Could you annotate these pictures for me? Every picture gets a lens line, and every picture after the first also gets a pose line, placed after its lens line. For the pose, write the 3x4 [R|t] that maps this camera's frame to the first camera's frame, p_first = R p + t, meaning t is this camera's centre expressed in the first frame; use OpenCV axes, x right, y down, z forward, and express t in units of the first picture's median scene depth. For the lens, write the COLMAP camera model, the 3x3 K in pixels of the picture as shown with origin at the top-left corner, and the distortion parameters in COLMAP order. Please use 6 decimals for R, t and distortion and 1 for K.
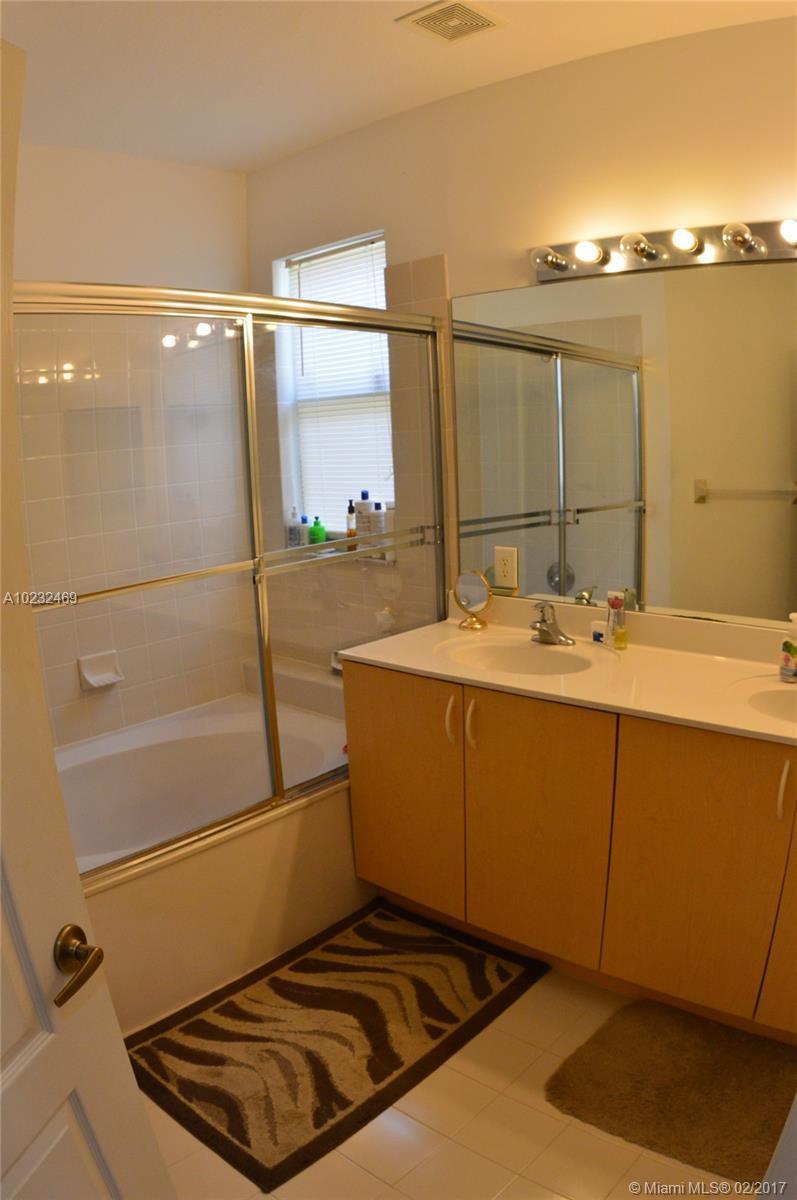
lens RADIAL K [[805.3, 0, 398.5], [0, 805.3, 600.0], [0, 0, 1]] dist [-0.319248, 0.098479]
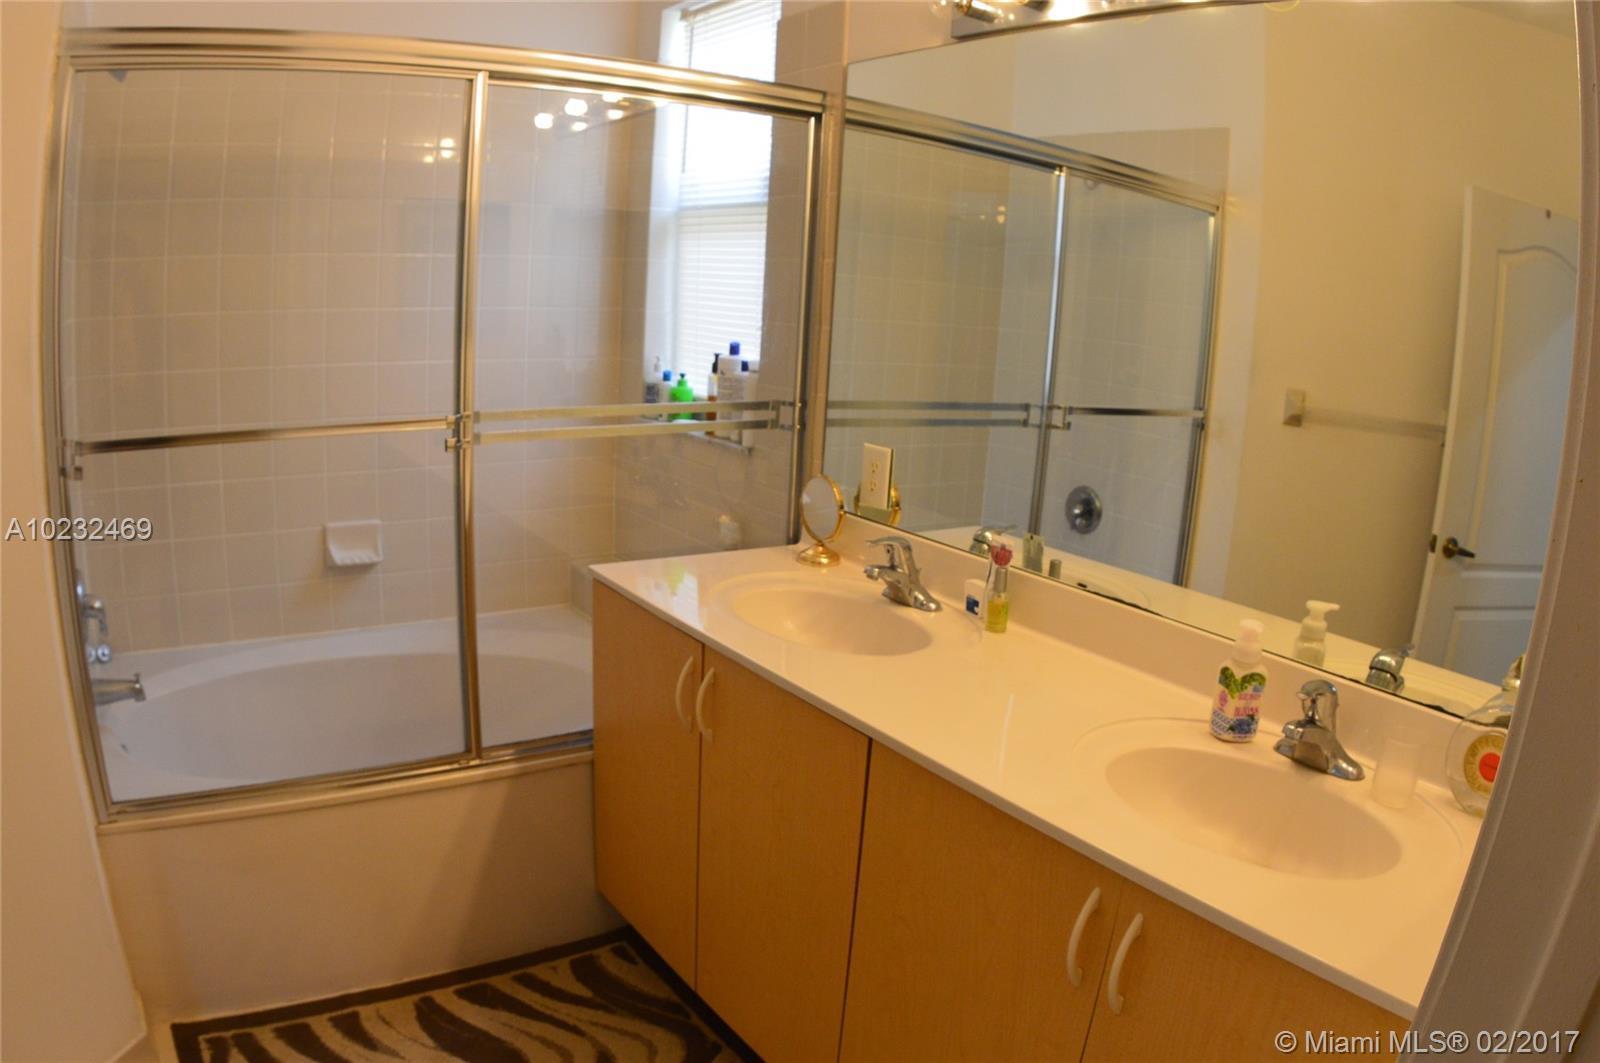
lens RADIAL K [[1073.7, 0, 800.0], [0, 1073.7, 531.5], [0, 0, 1]] dist [-0.319248, 0.098479]
pose [[0.967775, 0.141880, -0.208041, 0.255171], [-0.136173, 0.989812, 0.041580, -0.023855], [0.211820, -0.011910, 0.977236, 0.133970]]
